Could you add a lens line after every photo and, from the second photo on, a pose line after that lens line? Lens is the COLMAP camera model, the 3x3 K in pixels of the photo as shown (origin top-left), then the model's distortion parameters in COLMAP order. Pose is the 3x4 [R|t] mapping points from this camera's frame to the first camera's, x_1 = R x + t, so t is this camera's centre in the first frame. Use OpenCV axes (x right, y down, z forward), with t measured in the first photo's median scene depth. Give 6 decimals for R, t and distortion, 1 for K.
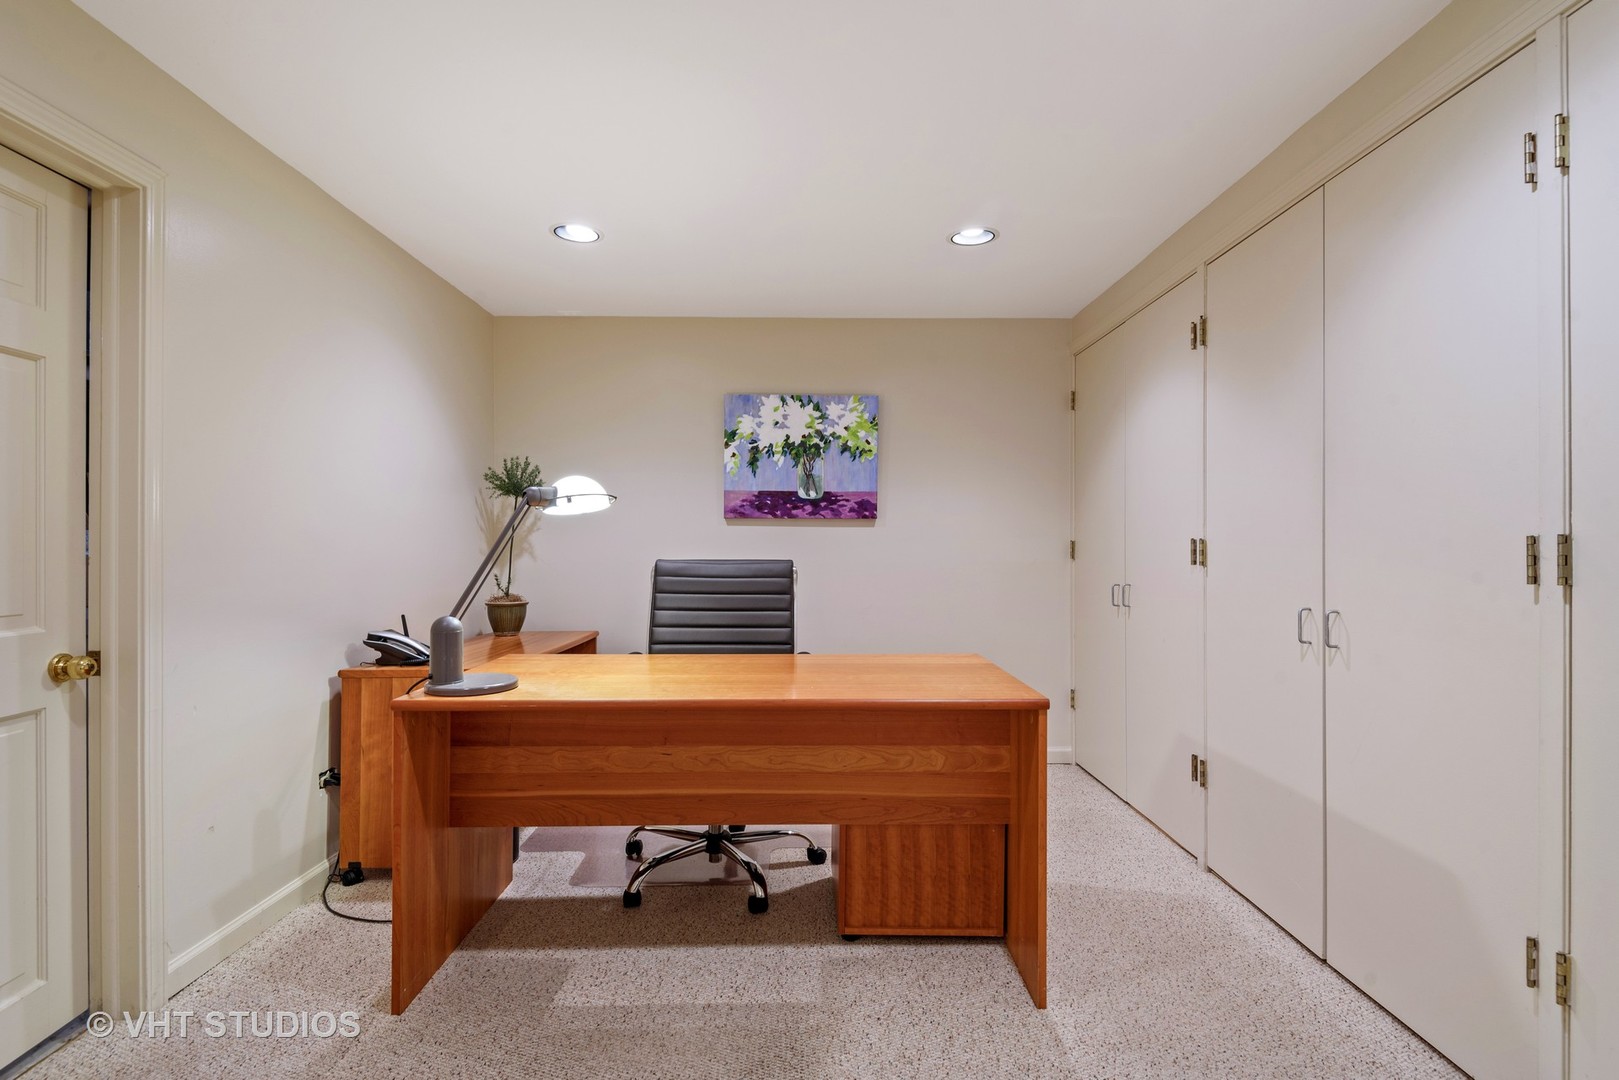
lens RADIAL K [[809.3, 0, 825.3], [0, 809.3, 536.8], [0, 0, 1]] dist [0.002529, -0.004477]
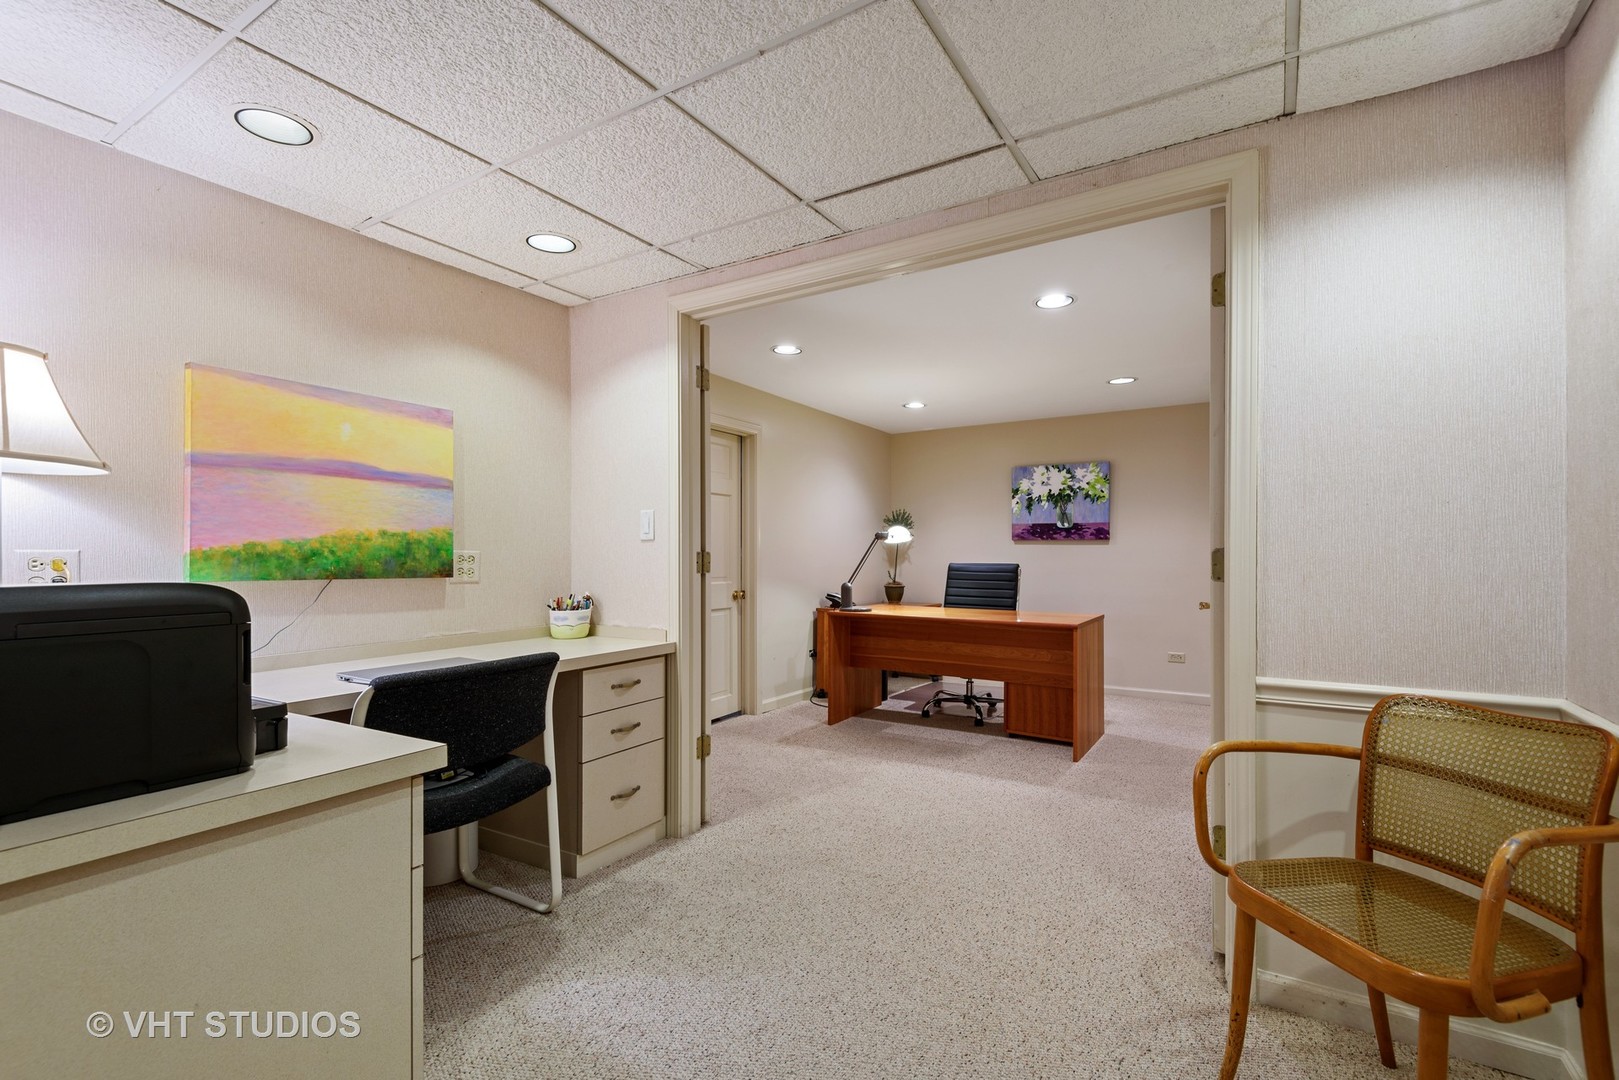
lens RADIAL K [[739.3, 0, 806.3], [0, 739.3, 547.0], [0, 0, 1]] dist [-0.004766, -0.000598]
pose [[0.833166, -0.003527, -0.553012, 0.375041], [0.002952, 0.999994, -0.001932, -0.006777], [0.553015, -0.000023, 0.833171, -0.536703]]
